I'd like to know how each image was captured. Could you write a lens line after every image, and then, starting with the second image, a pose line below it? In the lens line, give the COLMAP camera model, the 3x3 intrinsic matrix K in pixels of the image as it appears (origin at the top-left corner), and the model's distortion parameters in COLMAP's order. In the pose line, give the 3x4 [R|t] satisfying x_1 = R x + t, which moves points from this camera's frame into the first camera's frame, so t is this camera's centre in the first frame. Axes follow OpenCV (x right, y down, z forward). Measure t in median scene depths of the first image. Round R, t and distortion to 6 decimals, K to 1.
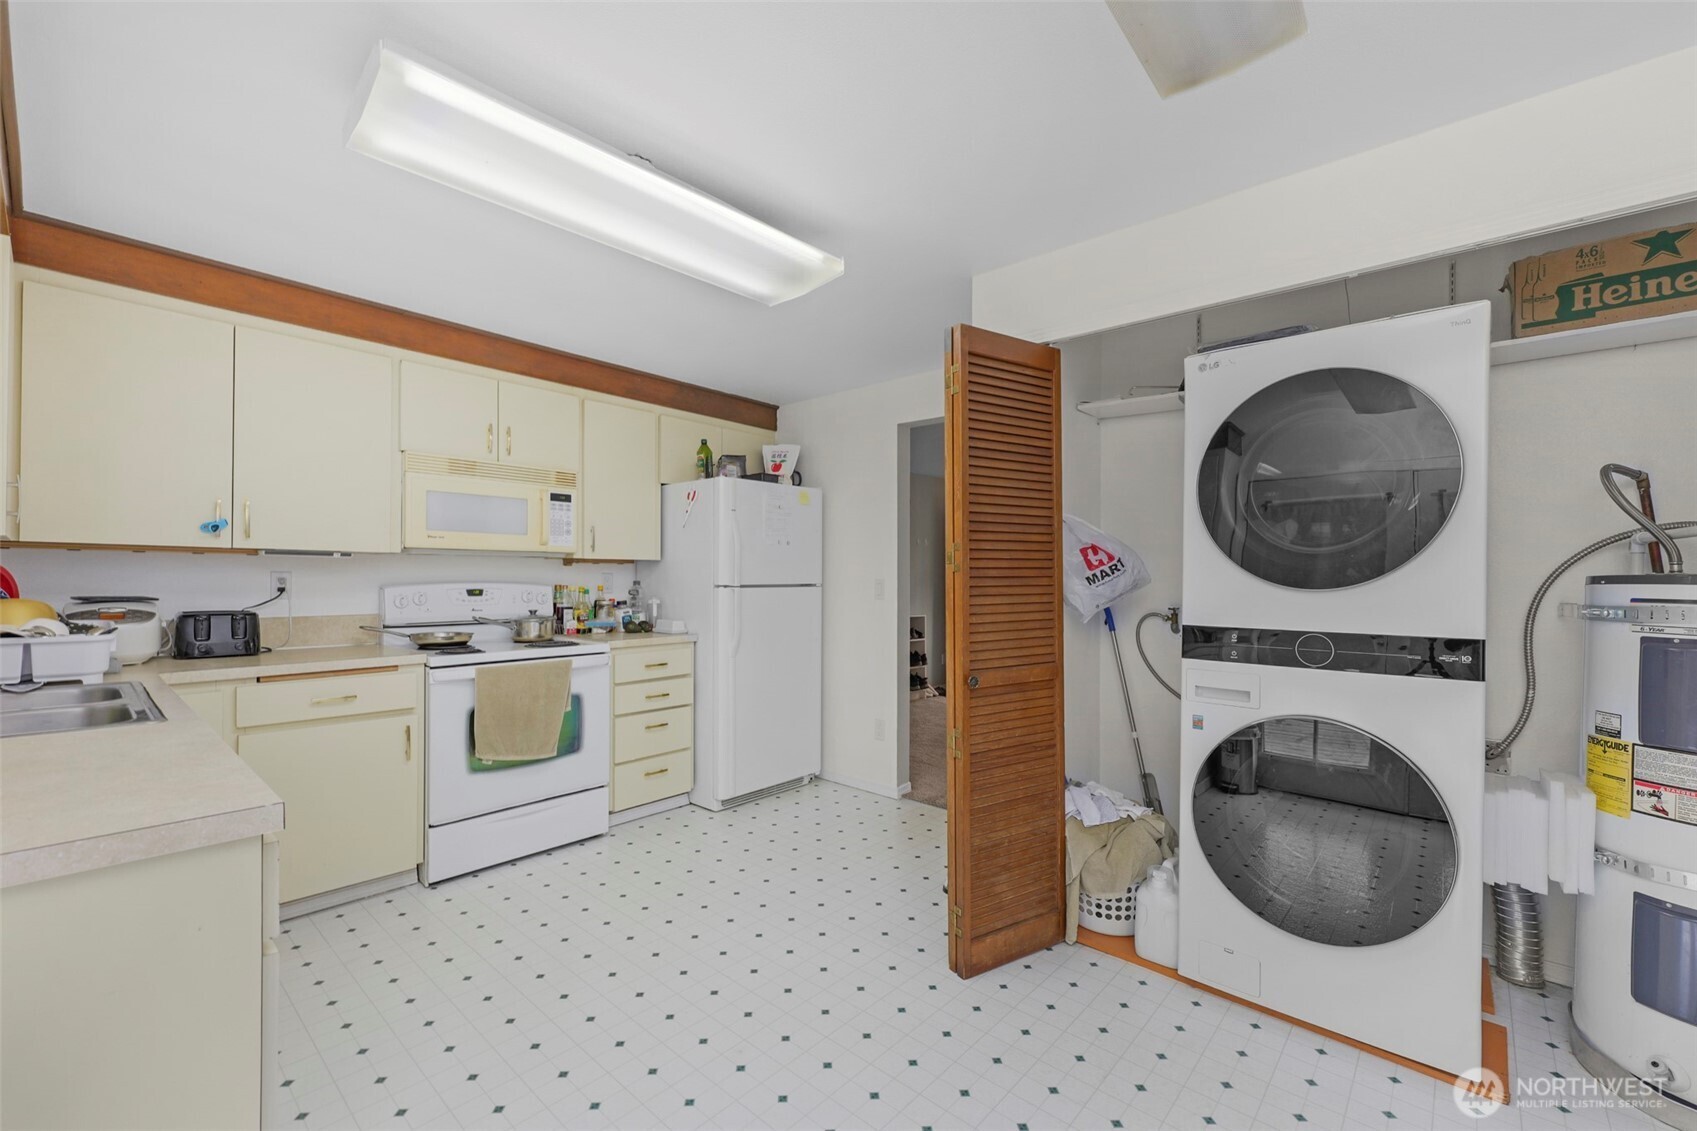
lens RADIAL K [[723.6, 0, 842.6], [0, 723.6, 579.5], [0, 0, 1]] dist [0.003320, -0.000124]
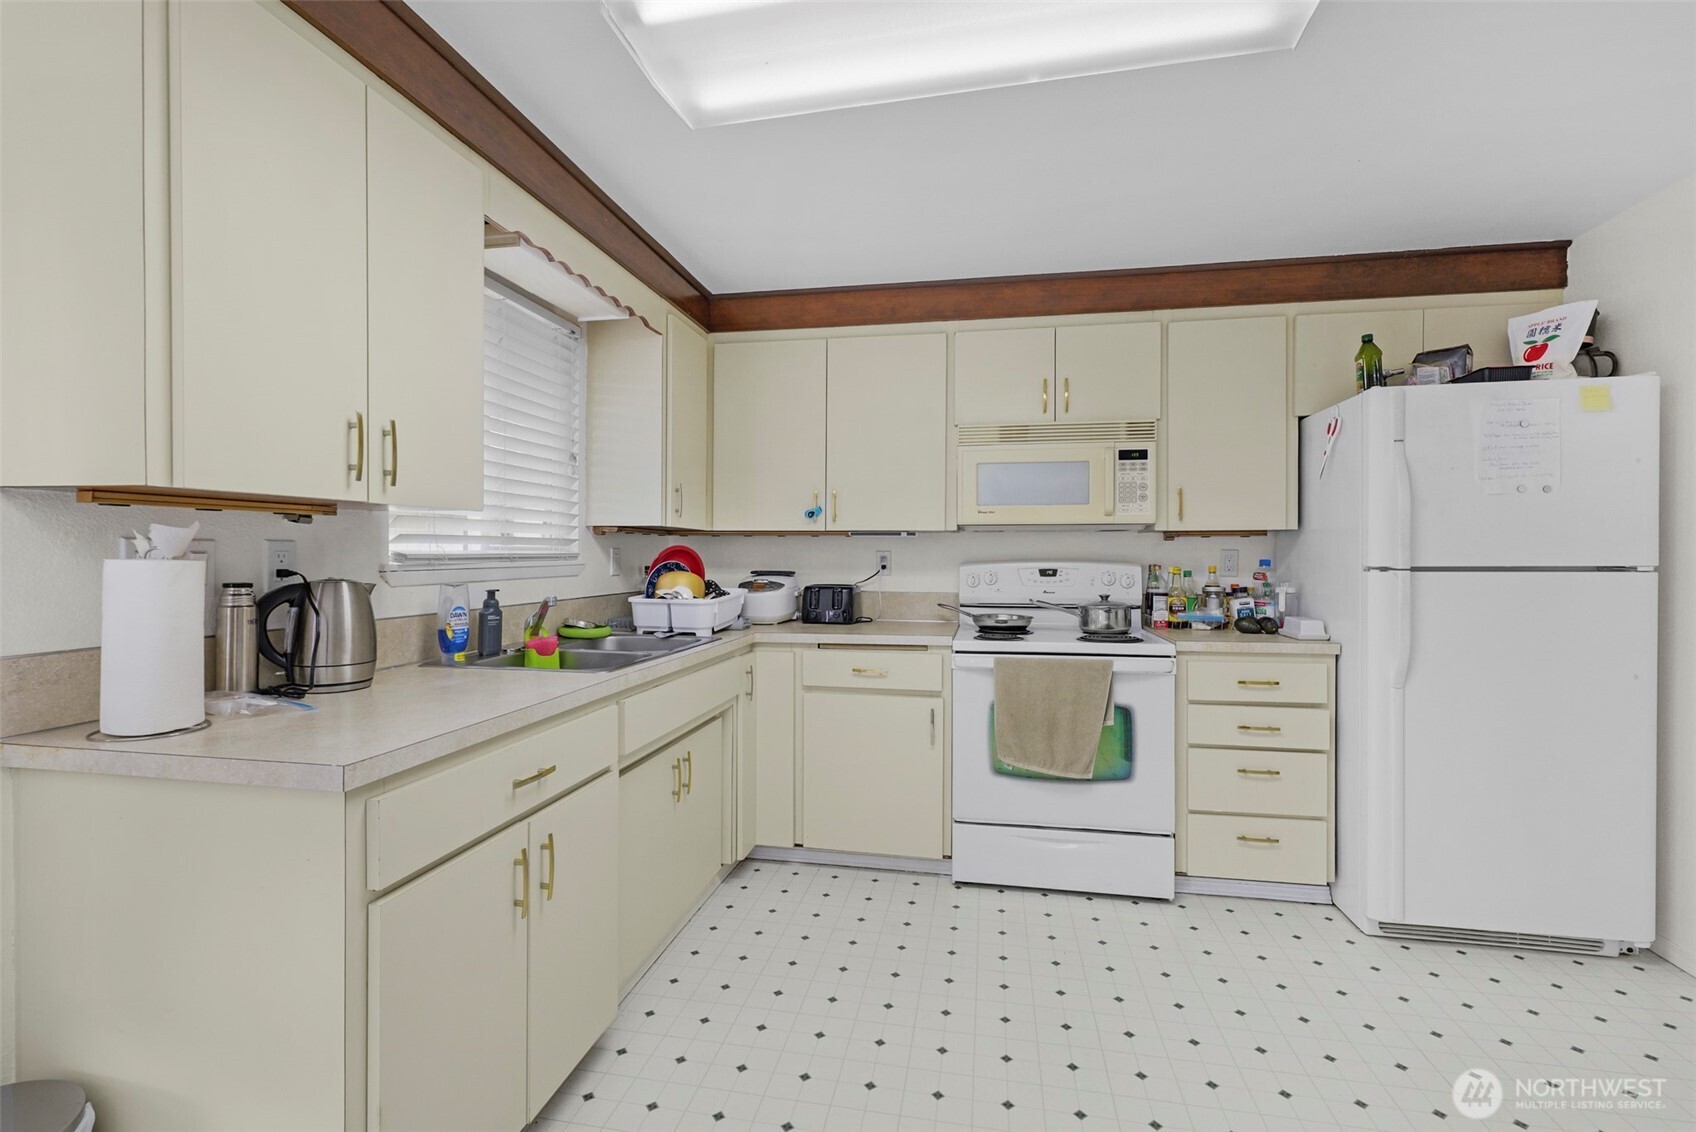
lens RADIAL K [[723.2, 0, 847.1], [0, 723.2, 565.9], [0, 0, 1]] dist [0.003320, -0.000124]
pose [[0.517802, 0.006958, -0.855472, 0.128397], [-0.001154, 0.999972, 0.007435, 0.003350], [0.855500, -0.002863, 0.517795, 0.322806]]
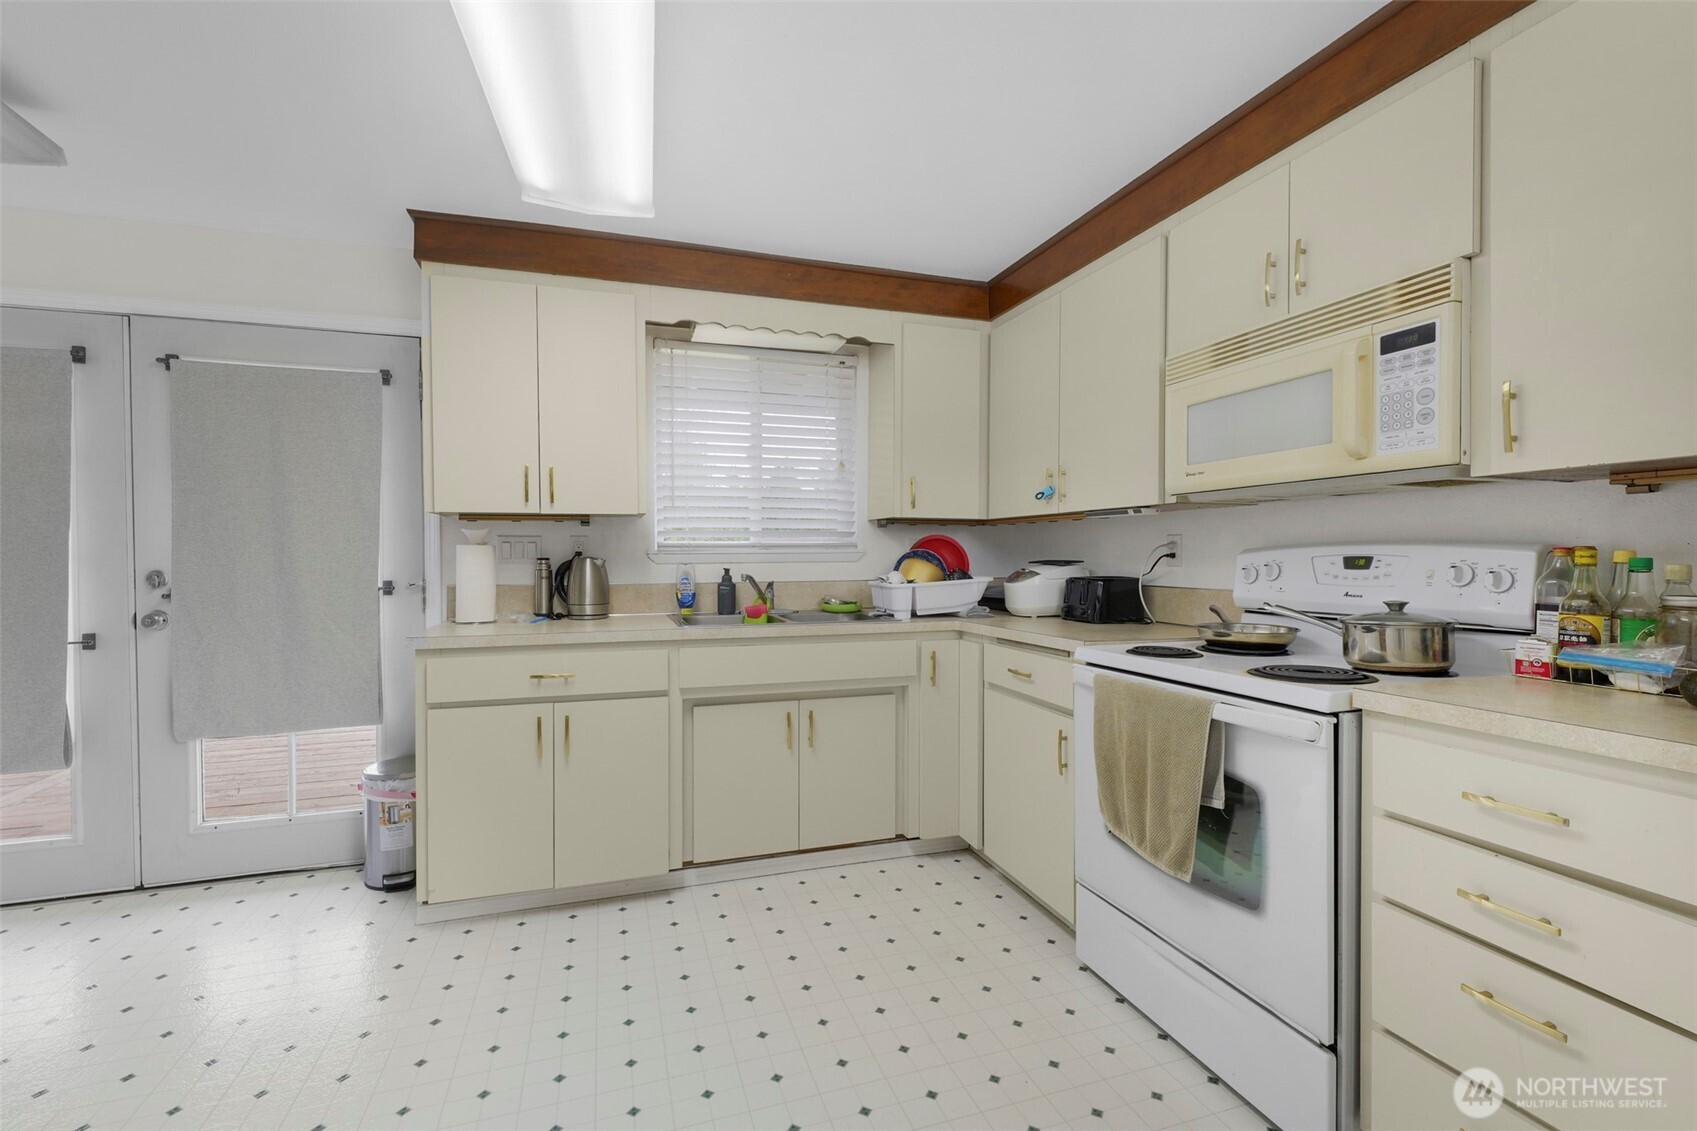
lens RADIAL K [[723.6, 0, 835.7], [0, 723.6, 567.3], [0, 0, 1]] dist [0.003320, -0.000124]
pose [[-0.489944, 0.007752, -0.871719, 0.146181], [-0.003626, 0.999934, 0.010930, 0.017148], [0.871746, 0.008516, -0.489884, 0.922655]]
